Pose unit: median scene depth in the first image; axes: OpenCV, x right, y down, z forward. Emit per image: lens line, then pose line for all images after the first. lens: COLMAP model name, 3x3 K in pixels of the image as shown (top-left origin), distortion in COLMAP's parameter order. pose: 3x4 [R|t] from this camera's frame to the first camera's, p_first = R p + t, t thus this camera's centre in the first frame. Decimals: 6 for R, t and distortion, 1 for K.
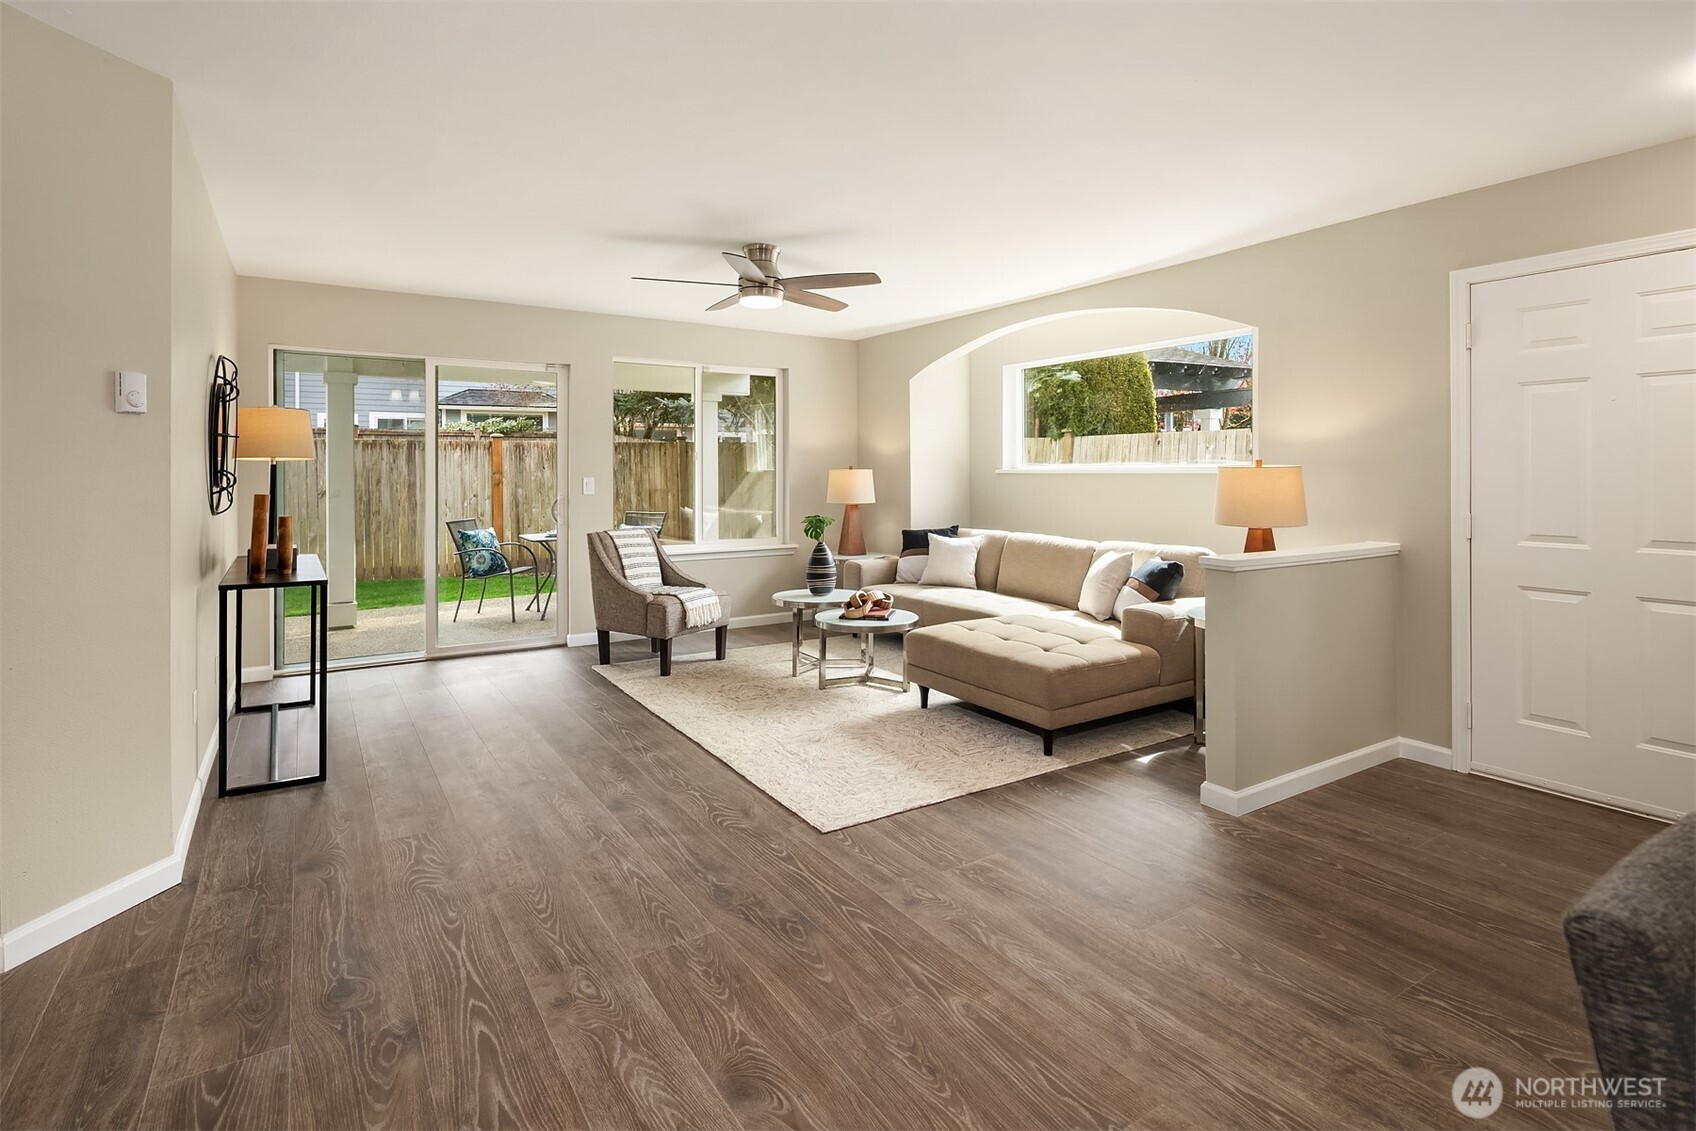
lens RADIAL K [[846.6, 0, 837.5], [0, 846.6, 498.5], [0, 0, 1]] dist [-0.010132, 0.000253]
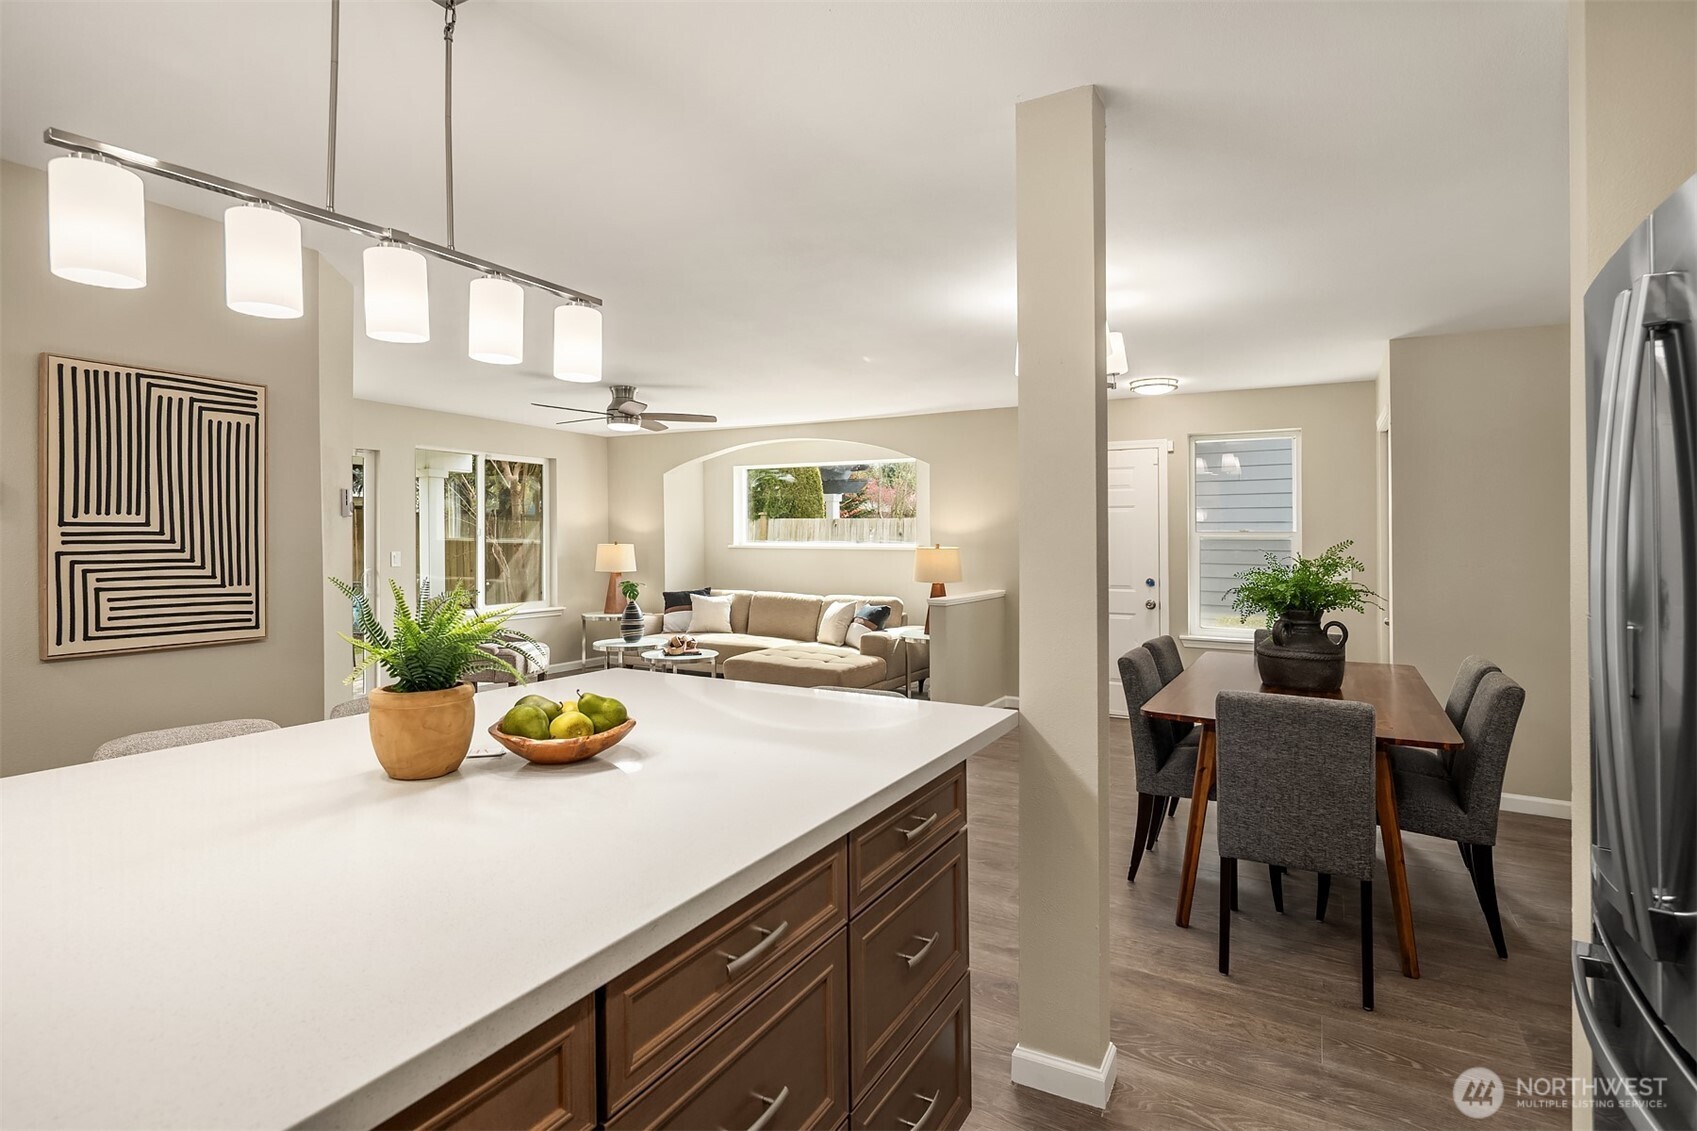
lens RADIAL K [[847.1, 0, 845.2], [0, 847.1, 548.0], [0, 0, 1]] dist [-0.010132, 0.000253]
pose [[0.882989, 0.001818, 0.469390, -0.315497], [0.006500, 0.999849, -0.016100, -0.007685], [-0.469348, 0.017267, 0.882844, -0.291968]]
